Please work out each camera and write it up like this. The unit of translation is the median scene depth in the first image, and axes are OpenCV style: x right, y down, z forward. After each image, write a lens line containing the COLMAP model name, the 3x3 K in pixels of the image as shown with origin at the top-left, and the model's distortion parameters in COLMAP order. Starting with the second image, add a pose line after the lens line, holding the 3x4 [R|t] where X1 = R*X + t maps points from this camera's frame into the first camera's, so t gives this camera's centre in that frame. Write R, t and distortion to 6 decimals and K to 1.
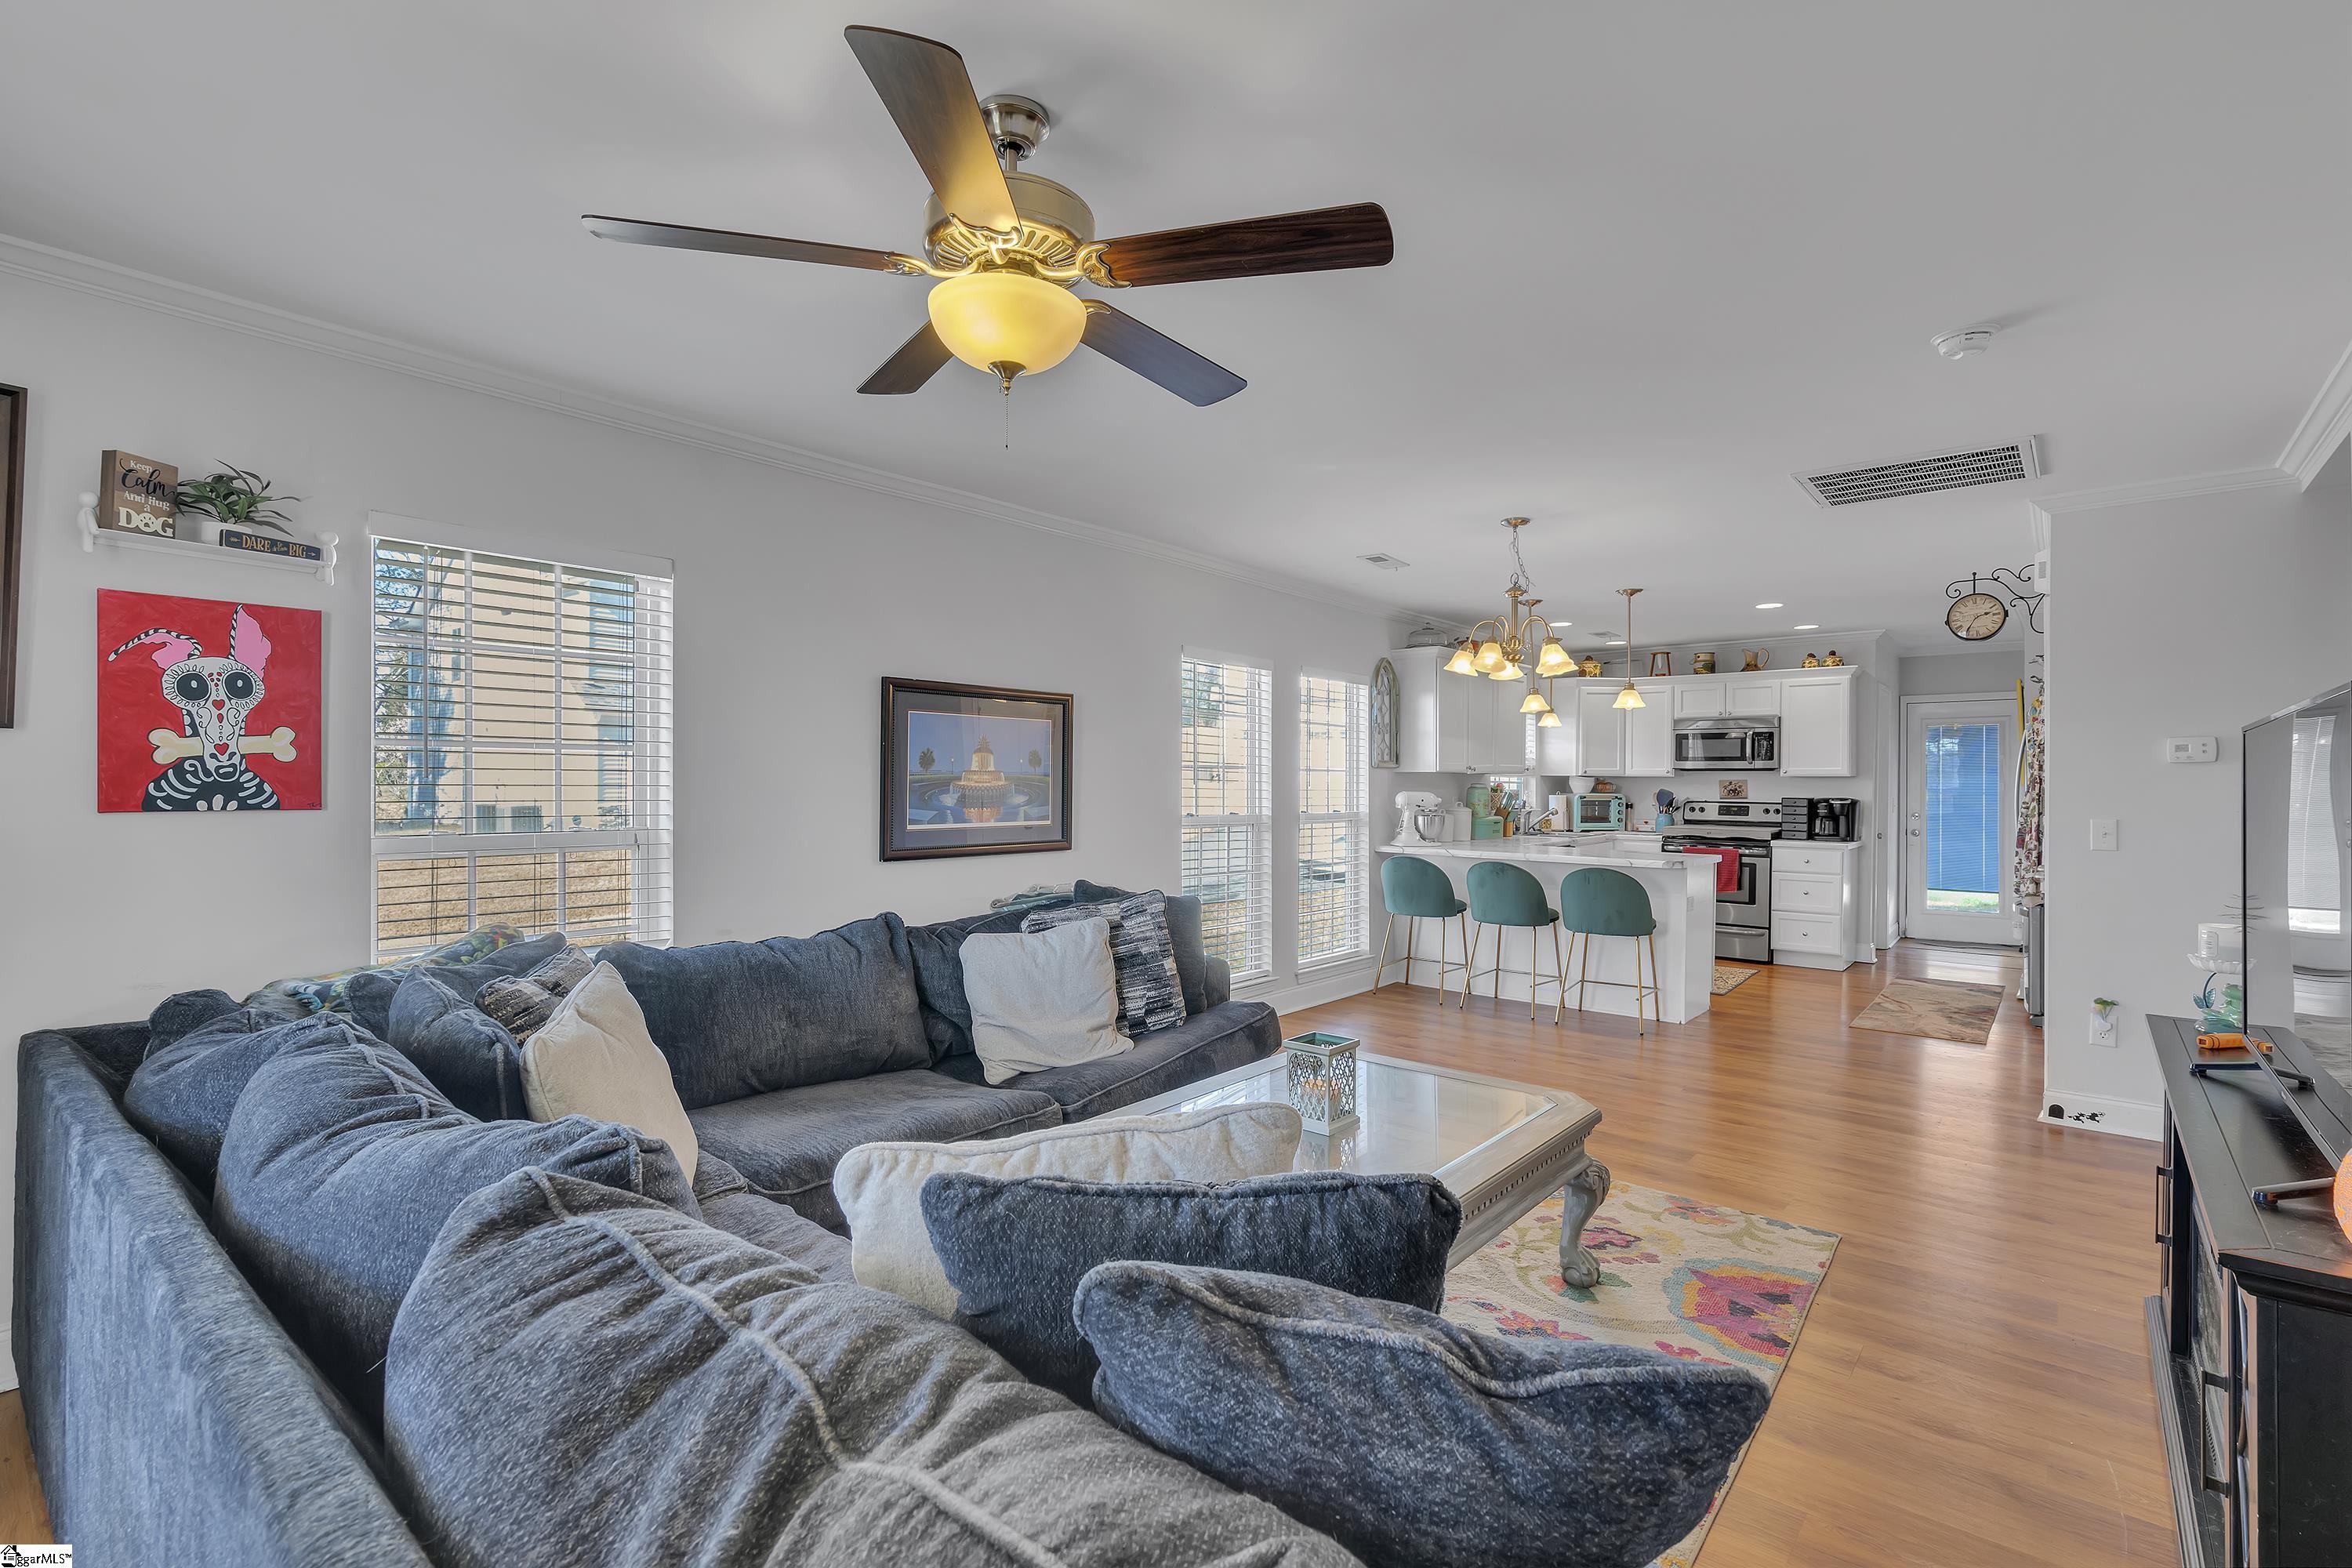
lens RADIAL K [[1074.4, 0, 1175.9], [0, 1074.4, 786.3], [0, 0, 1]] dist [-0.002928, -0.000247]
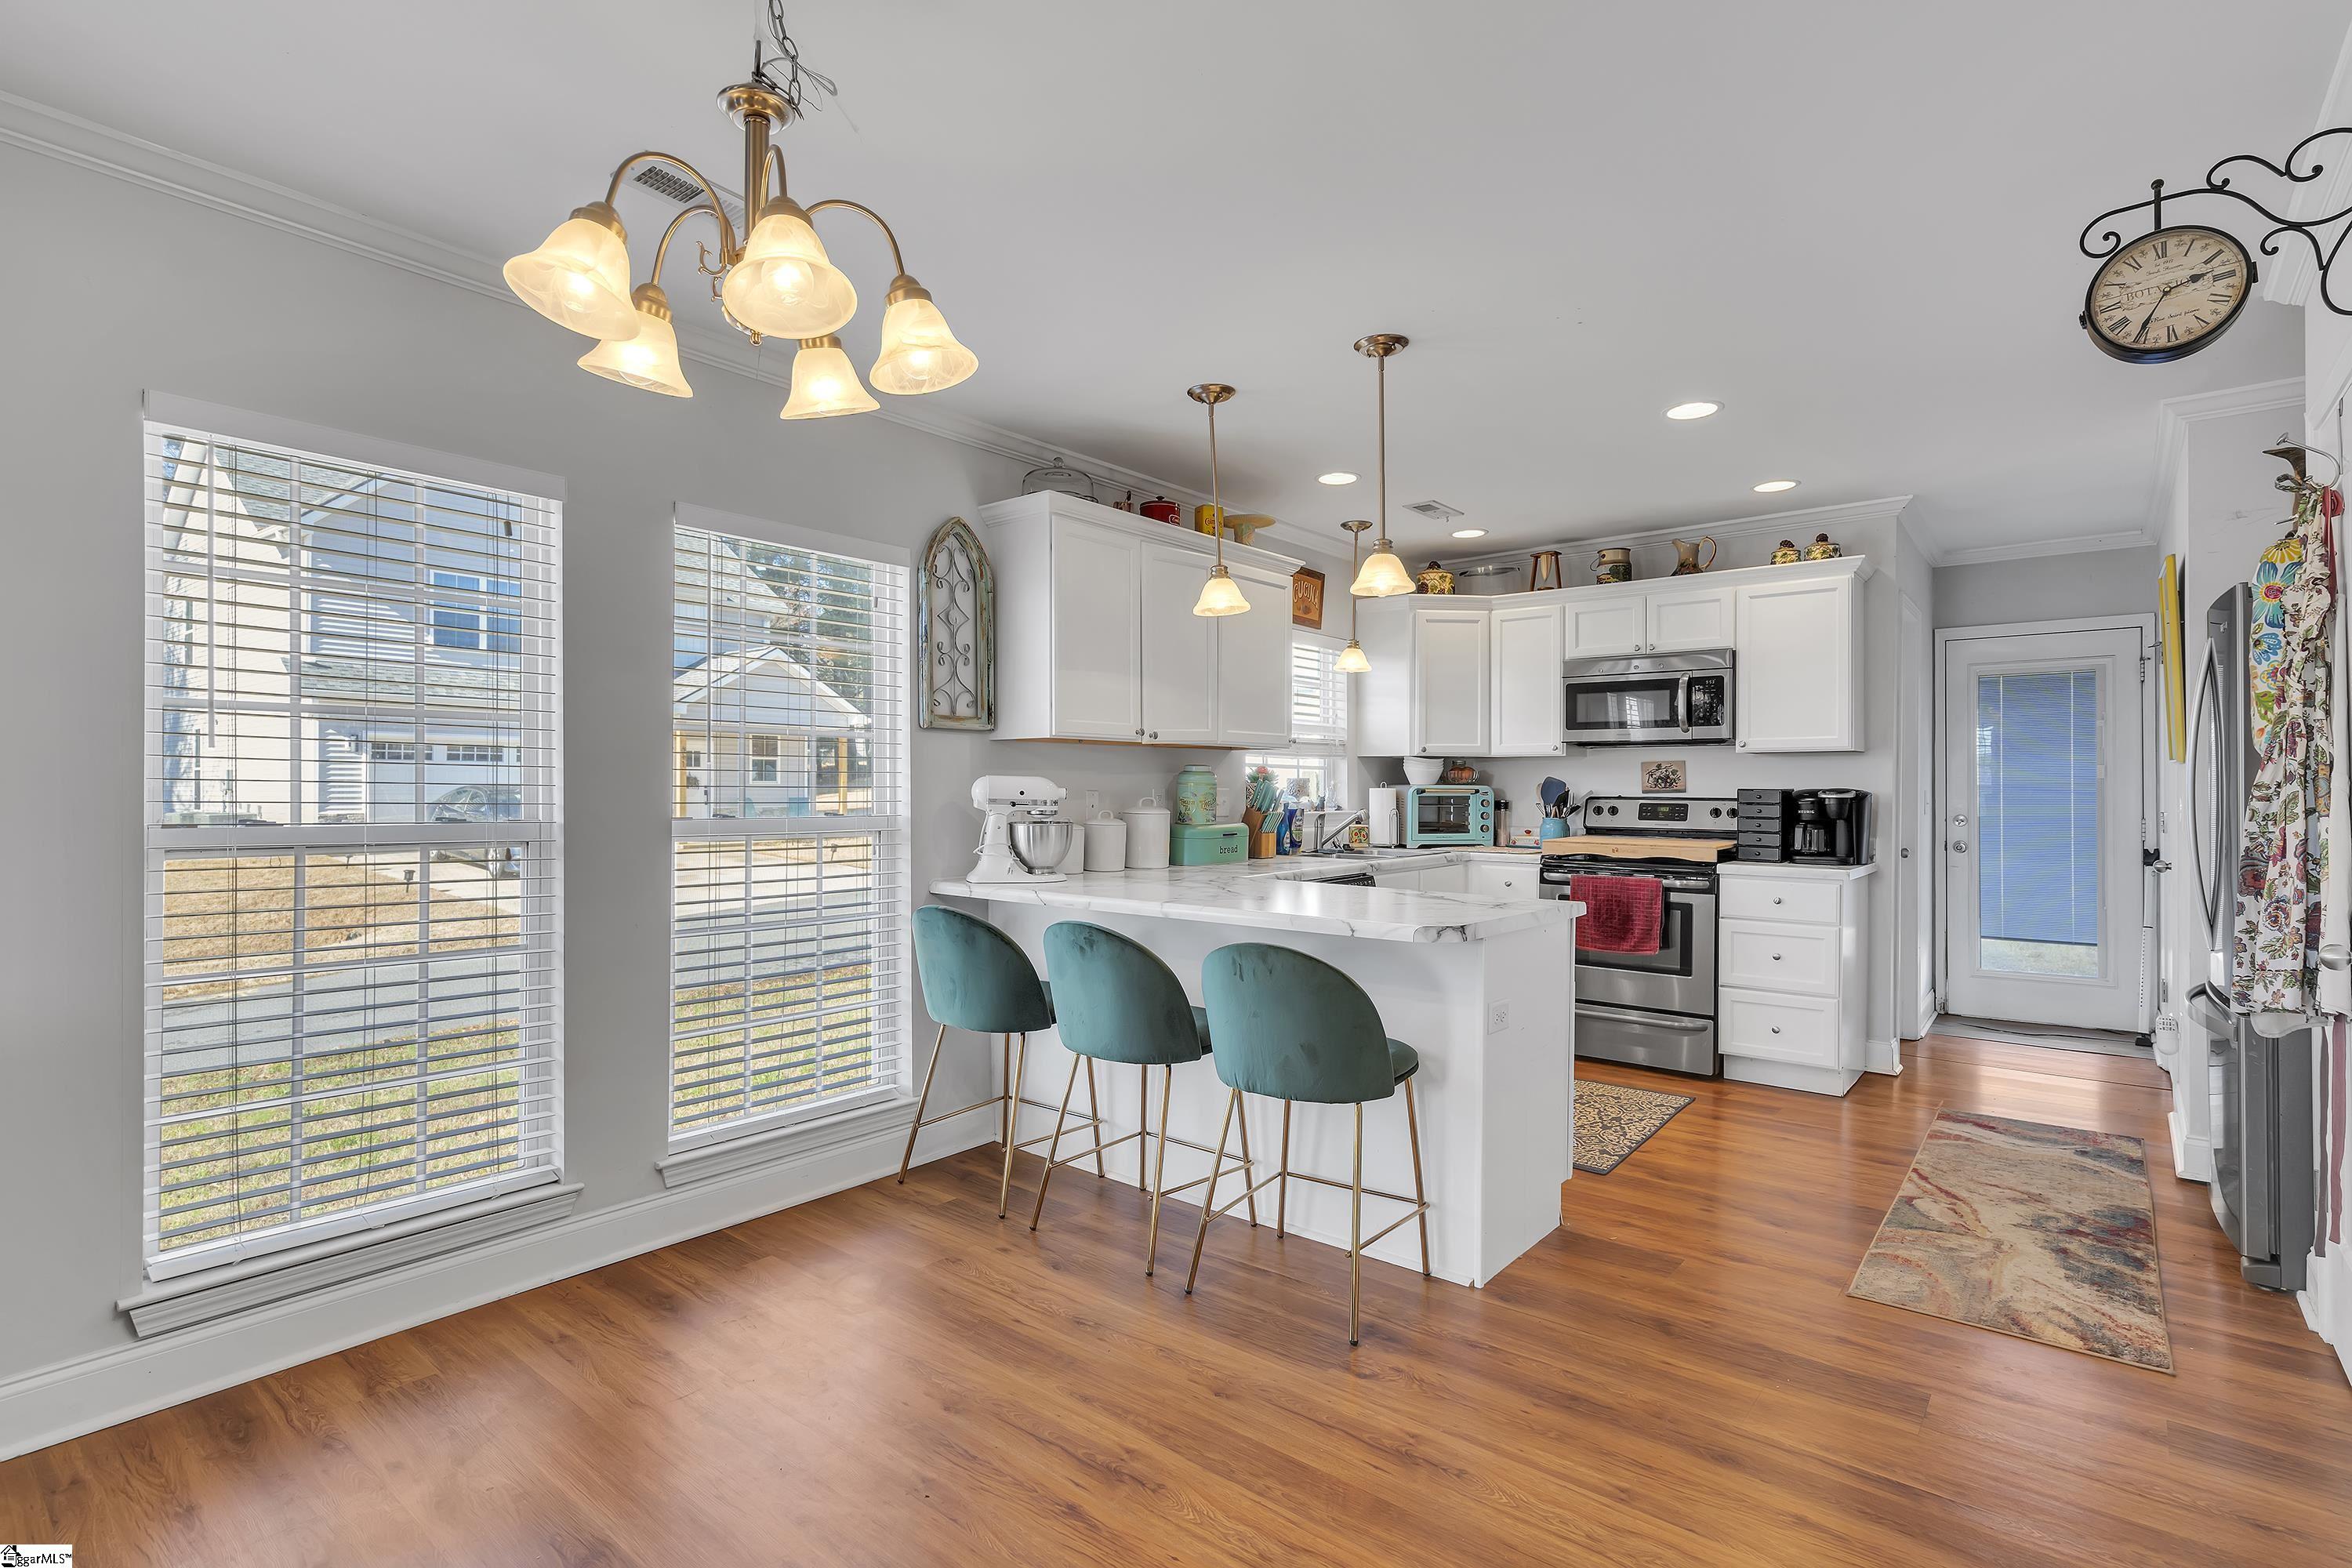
lens RADIAL K [[1143.1, 0, 1172.5], [0, 1143.1, 786.1], [0, 0, 1]] dist [-0.004495, 0.002108]
pose [[0.999884, -0.002748, 0.014974, 0.251943], [0.002817, 0.999985, -0.004590, 0.011026], [-0.014961, 0.004631, 0.999877, 0.390892]]
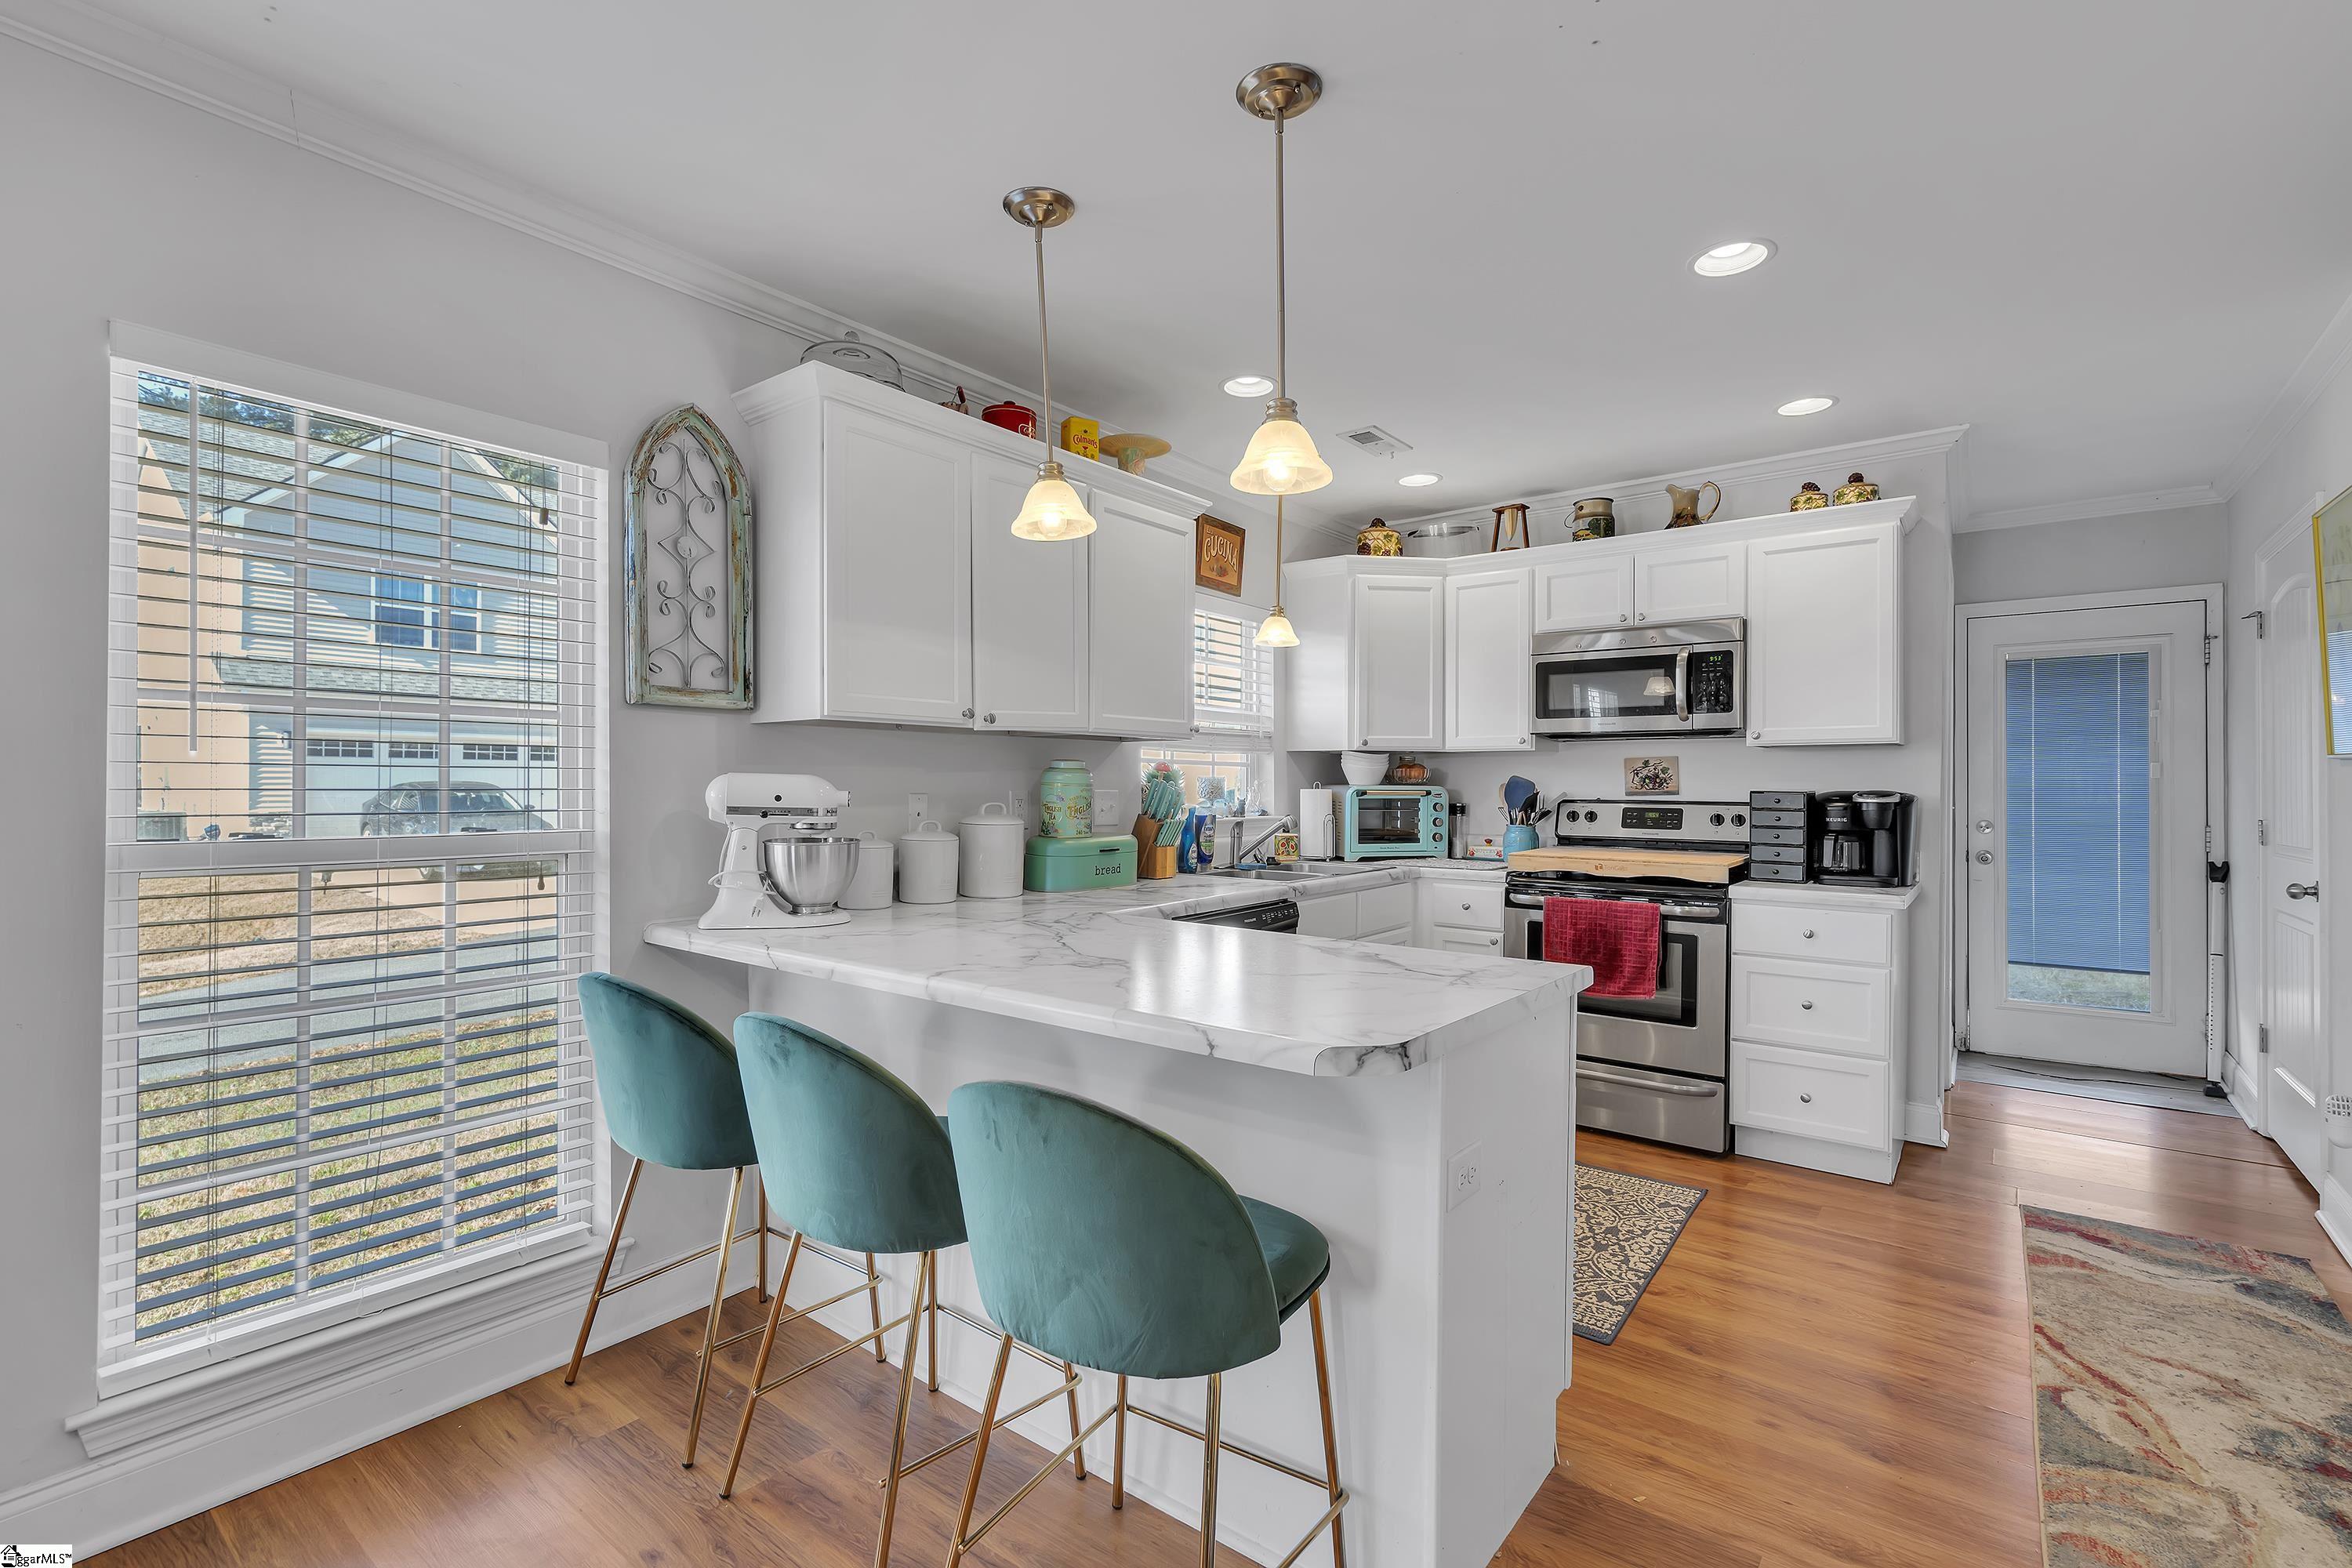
lens RADIAL K [[1074.4, 0, 1175.9], [0, 1074.4, 786.6], [0, 0, 1]] dist [-0.002928, -0.000247]
pose [[0.999002, -0.002121, 0.044608, 0.296670], [0.002221, 0.999995, -0.002187, 0.009102], [-0.044604, 0.002283, 0.999002, 0.549564]]
